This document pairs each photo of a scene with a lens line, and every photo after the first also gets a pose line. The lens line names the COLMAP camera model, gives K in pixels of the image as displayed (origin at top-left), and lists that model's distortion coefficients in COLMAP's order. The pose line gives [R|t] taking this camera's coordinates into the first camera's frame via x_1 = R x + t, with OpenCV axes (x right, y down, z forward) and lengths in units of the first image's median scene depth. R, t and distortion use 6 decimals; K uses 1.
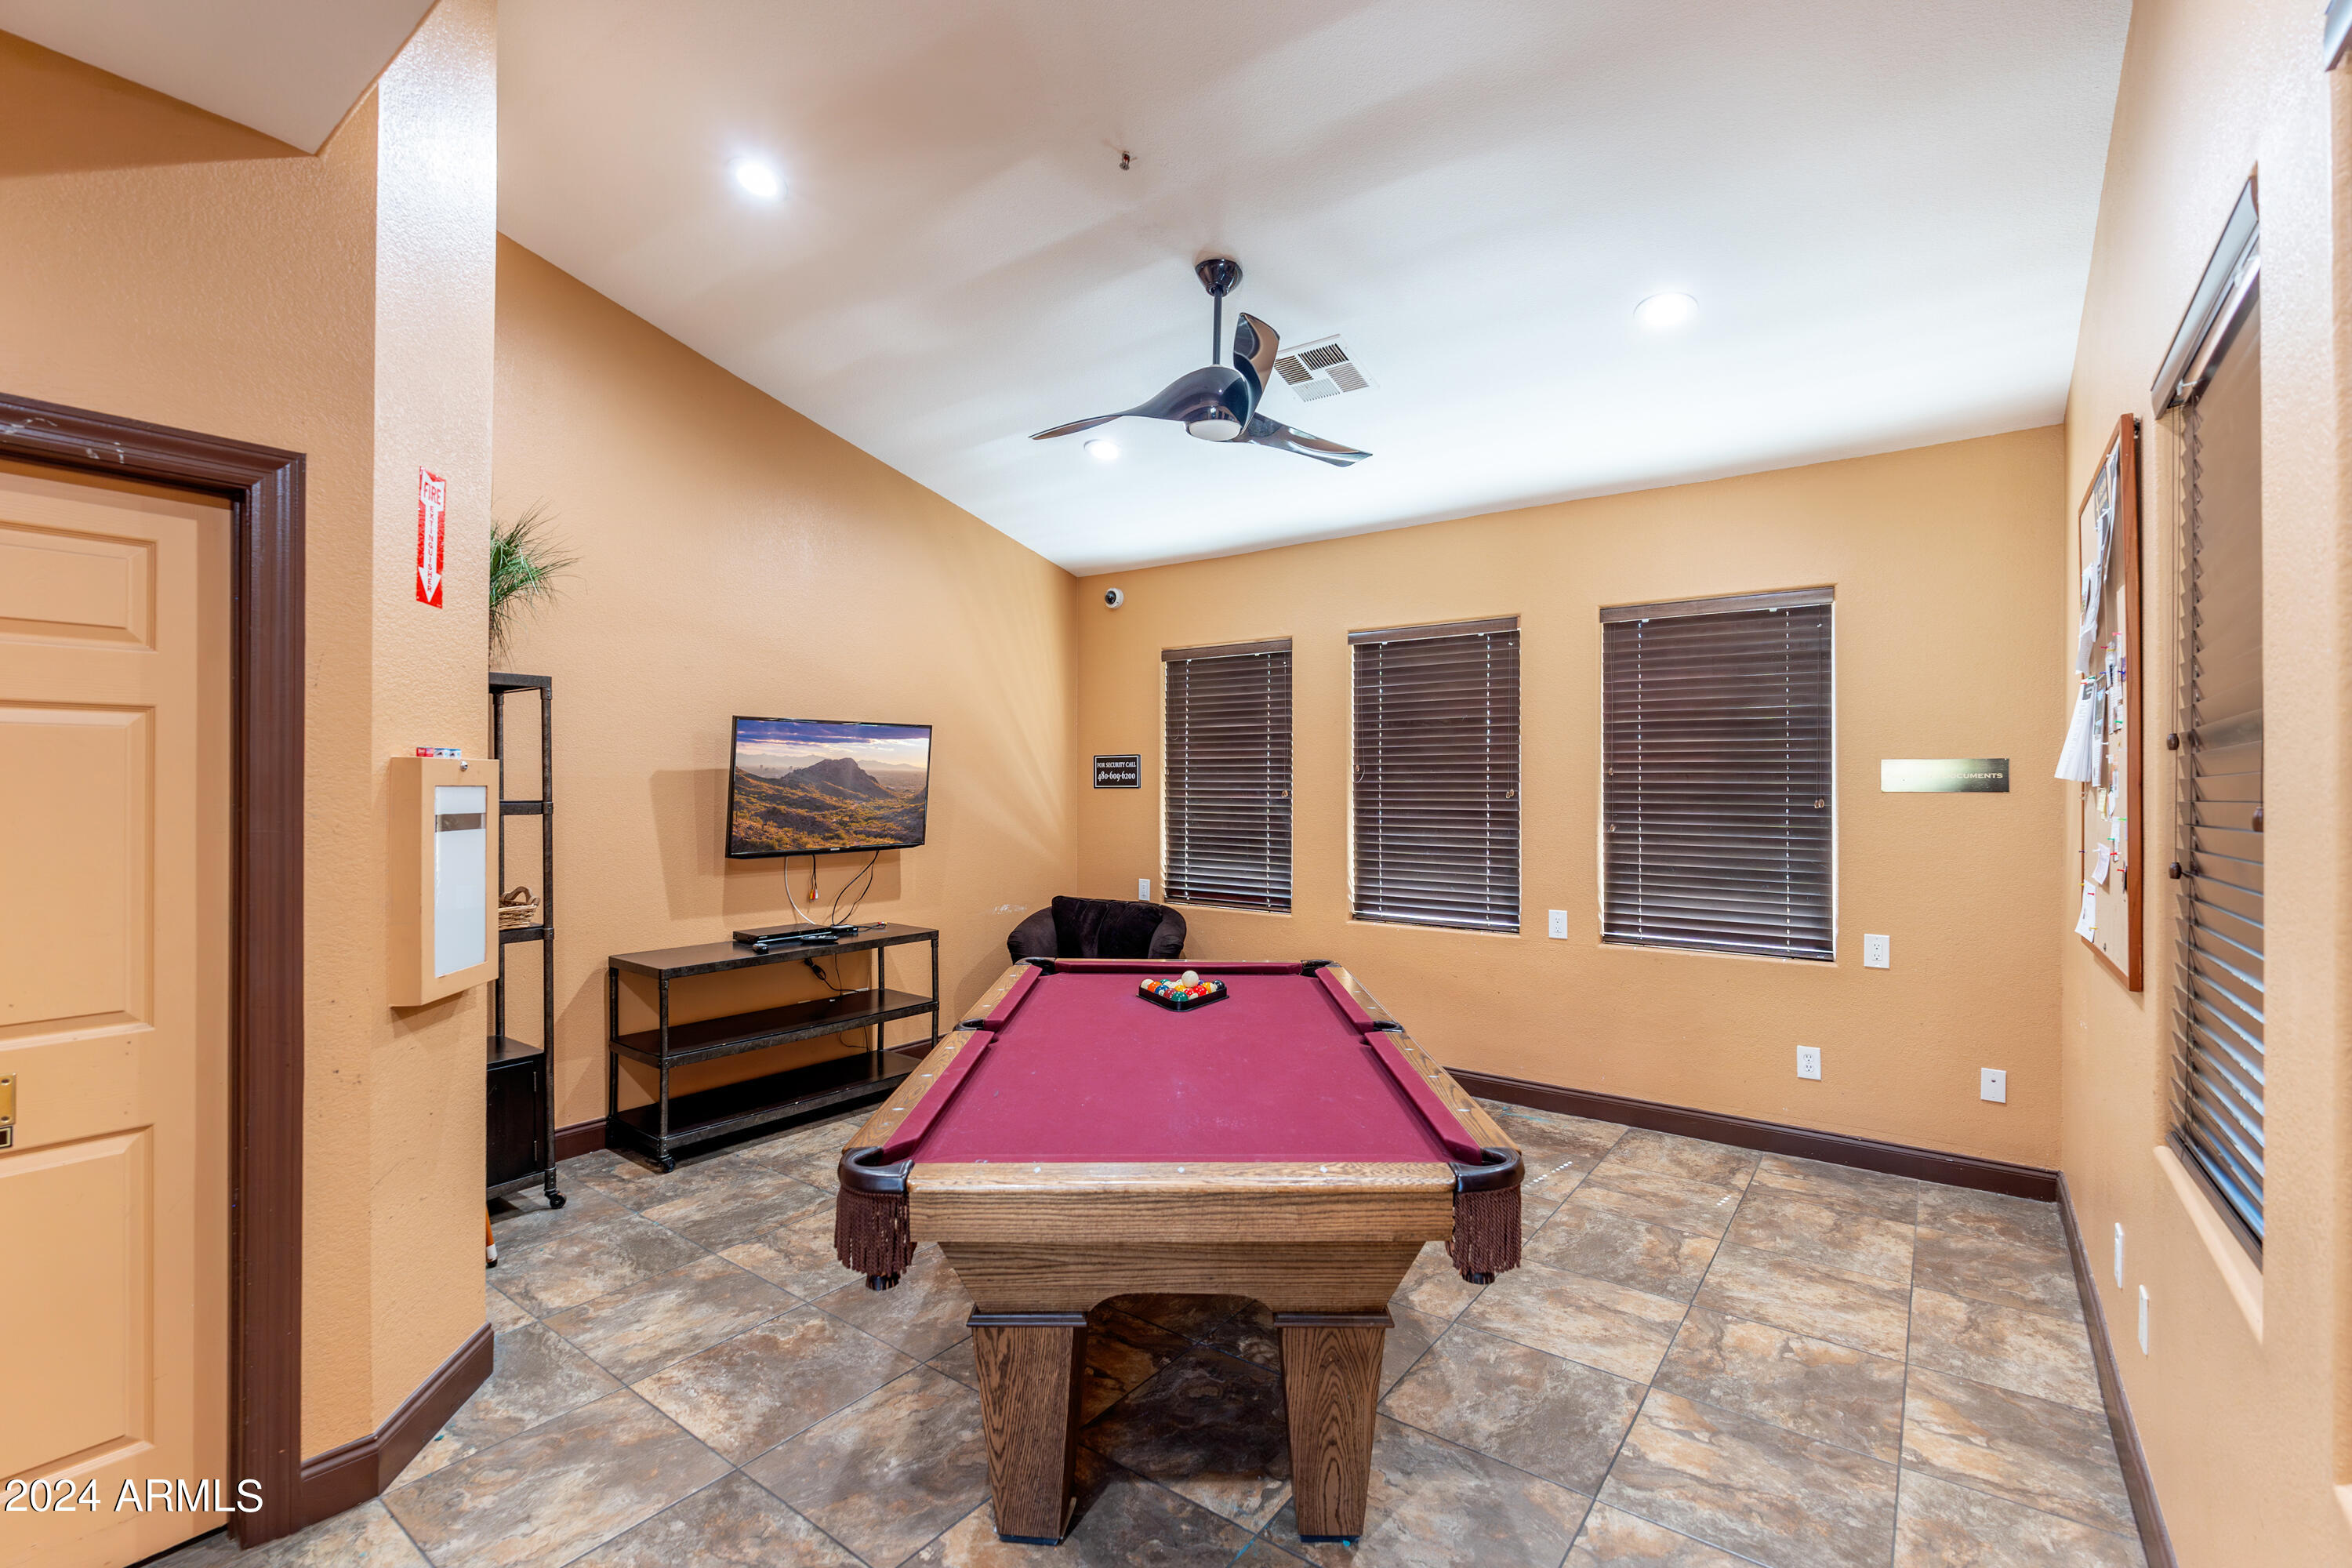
lens RADIAL K [[1032.0, 0, 1176.0], [0, 1032.0, 784.0], [0, 0, 1]] dist [0.000957, 0.000074]
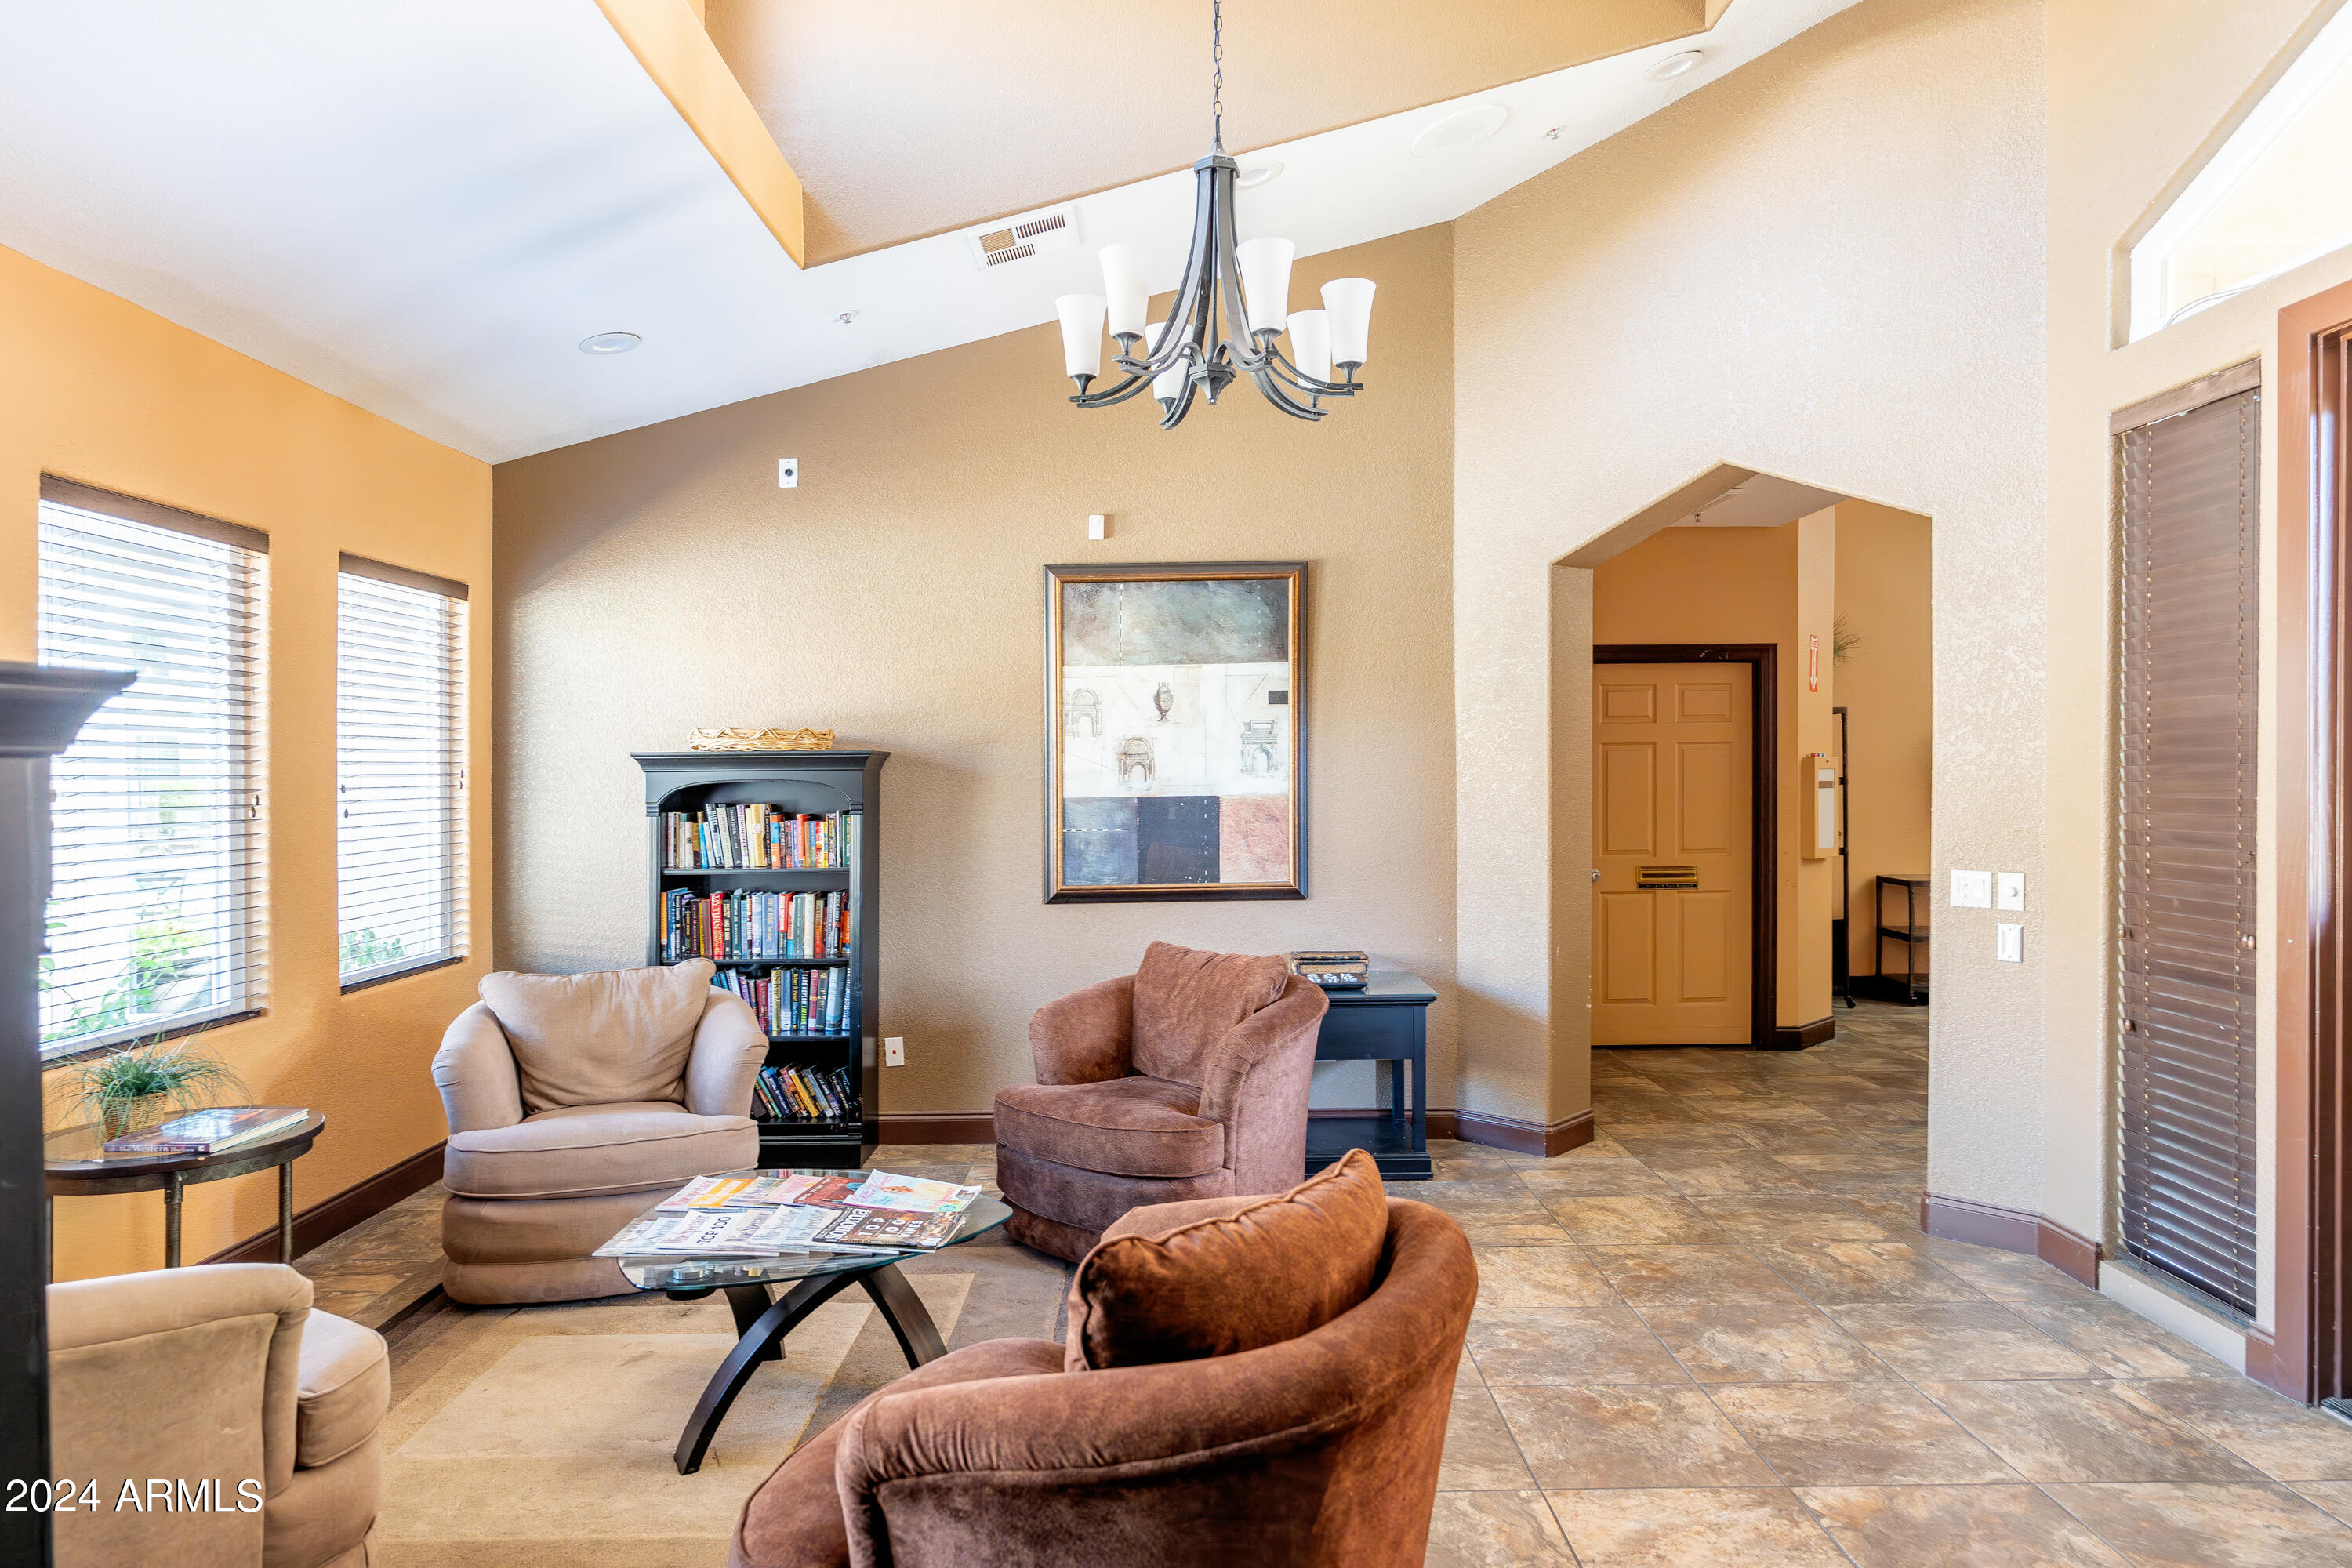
lens RADIAL K [[1416.4, 0, 1176.0], [0, 1416.4, 784.0], [0, 0, 1]] dist [0.002012, 0.000228]
pose [[0.600251, 0.003745, -0.799803, 1.043169], [0.010477, 0.999866, 0.012544, -0.021571], [0.799743, -0.015909, 0.600132, -2.221161]]
